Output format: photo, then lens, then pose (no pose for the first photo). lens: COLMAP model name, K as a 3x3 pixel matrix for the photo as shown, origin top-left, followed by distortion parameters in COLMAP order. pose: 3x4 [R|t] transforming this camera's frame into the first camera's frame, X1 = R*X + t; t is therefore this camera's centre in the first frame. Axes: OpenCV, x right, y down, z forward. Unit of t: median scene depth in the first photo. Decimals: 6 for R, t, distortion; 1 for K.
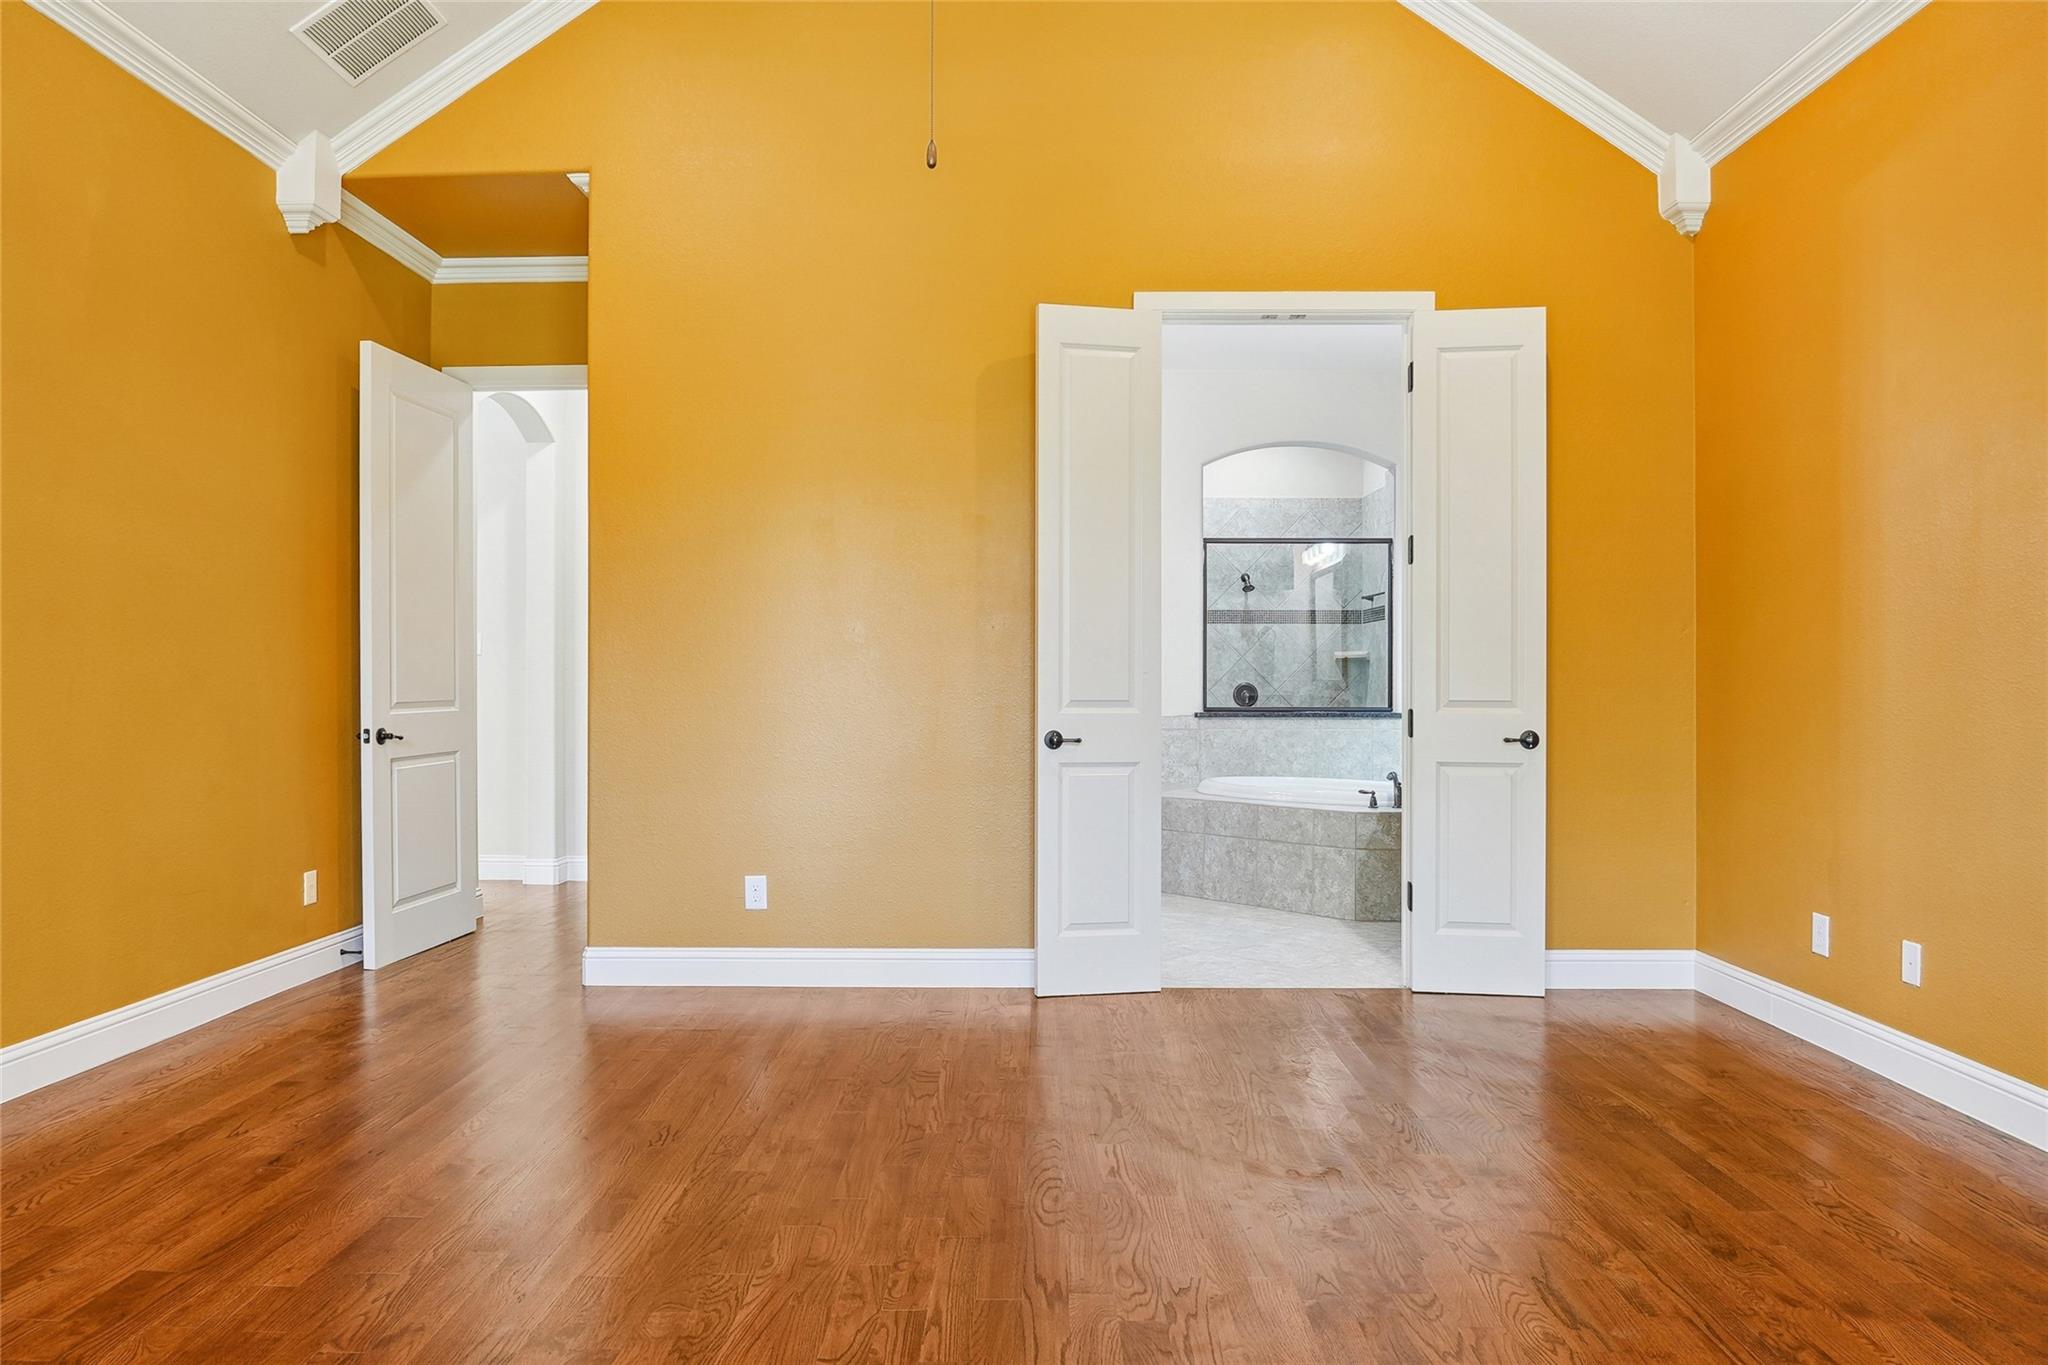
lens RADIAL K [[1261.4, 0, 1013.7], [0, 1261.4, 673.6], [0, 0, 1]] dist [-0.005310, 0.000208]
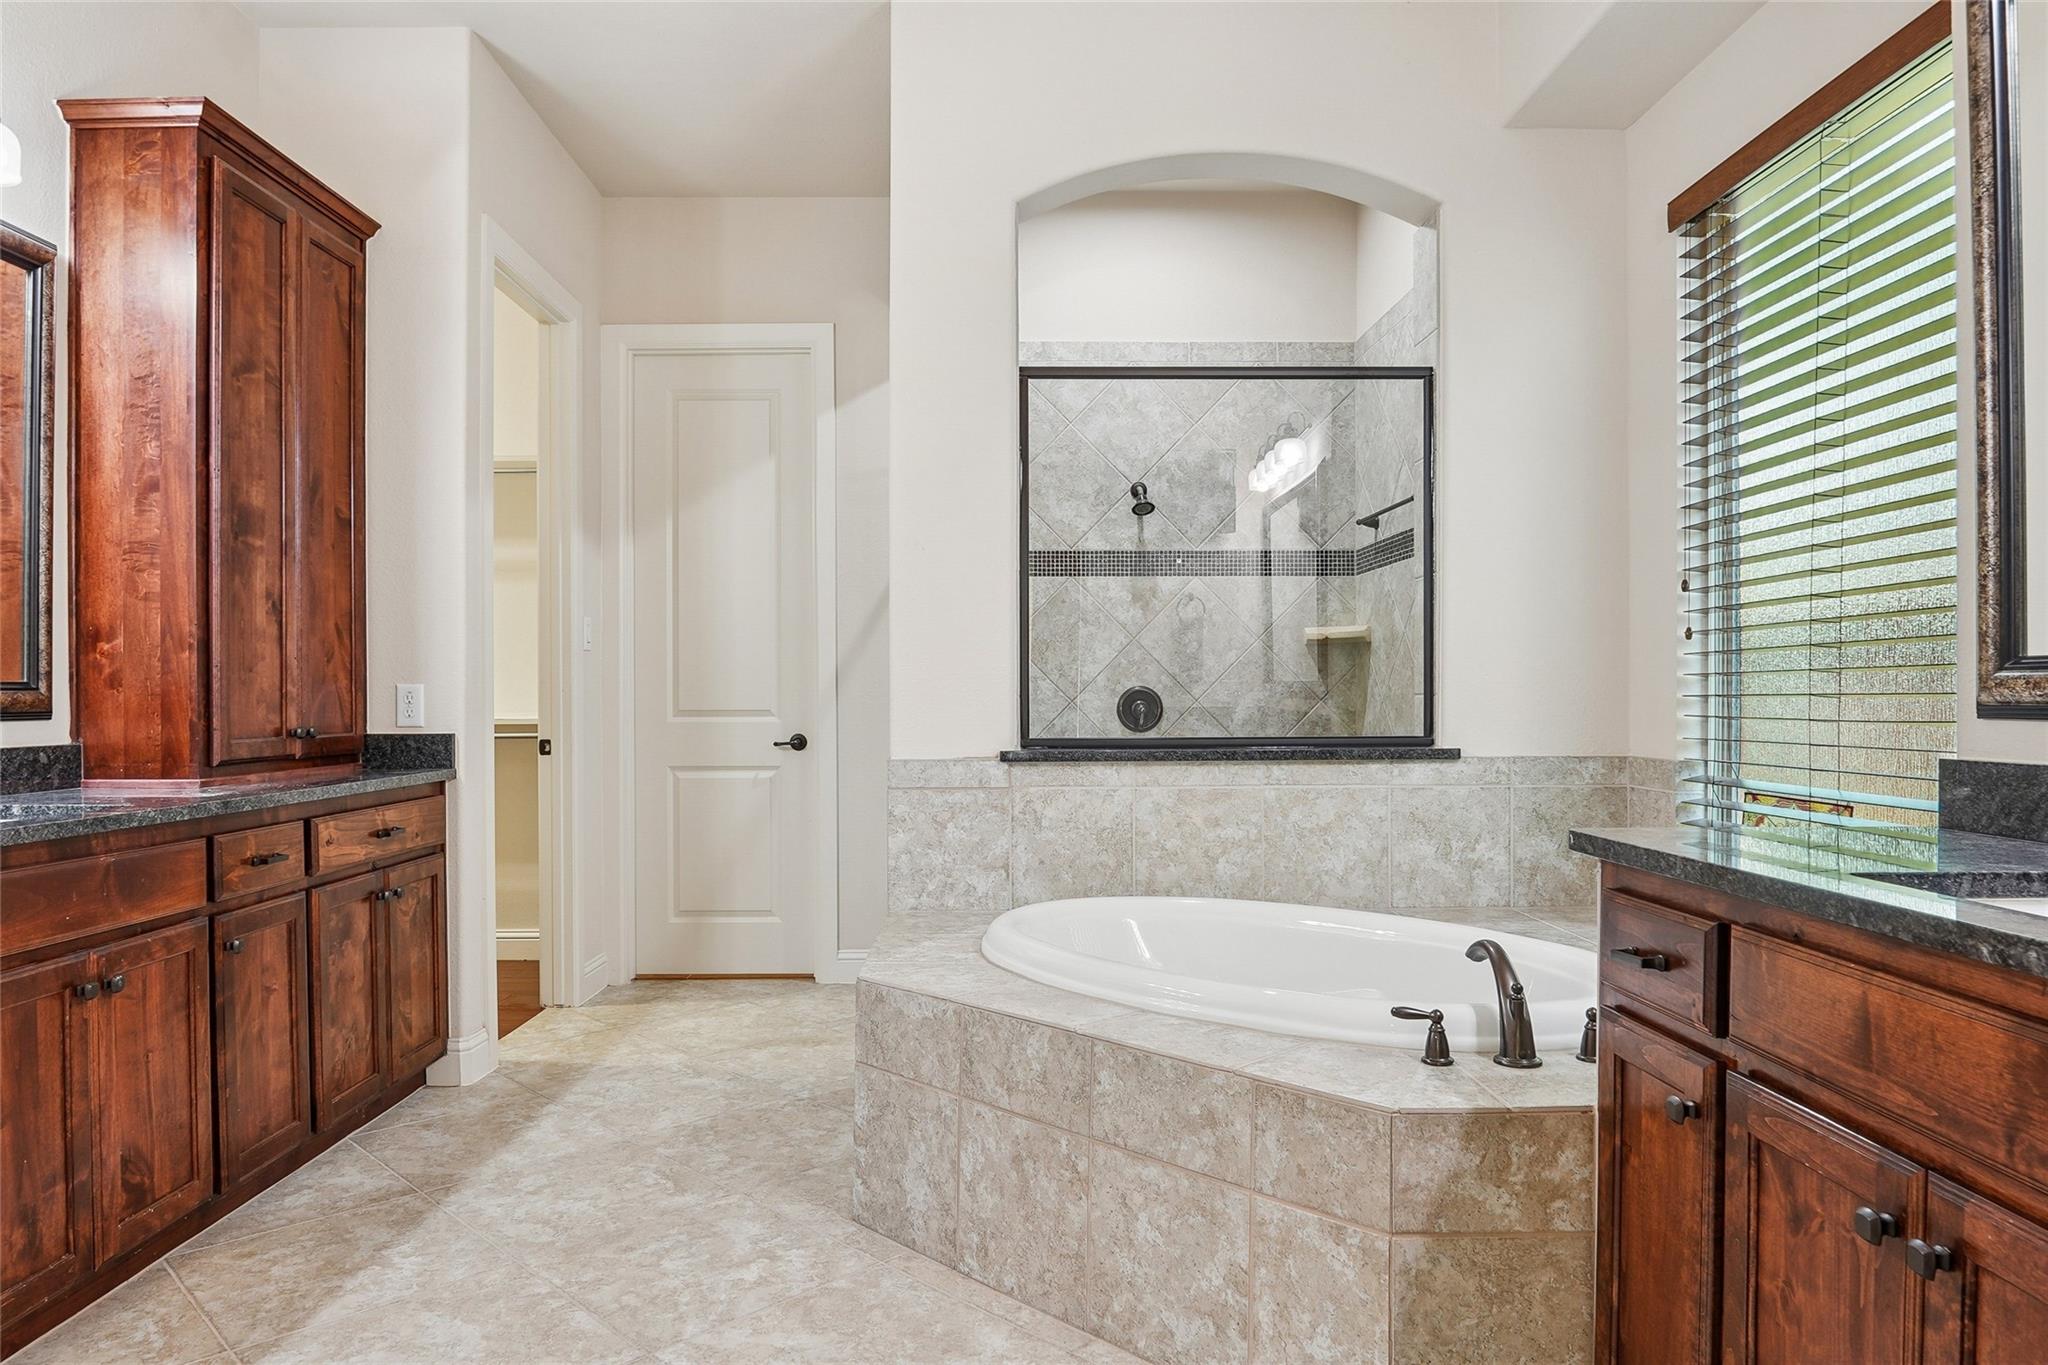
lens RADIAL K [[1261.4, 0, 1023.8], [0, 1261.4, 703.0], [0, 0, 1]] dist [-0.005310, 0.000208]
pose [[0.999340, -0.007476, 0.035557, 0.117592], [0.006964, 0.999871, 0.014494, 0.006288], [-0.035661, -0.014237, 0.999263, 0.475690]]
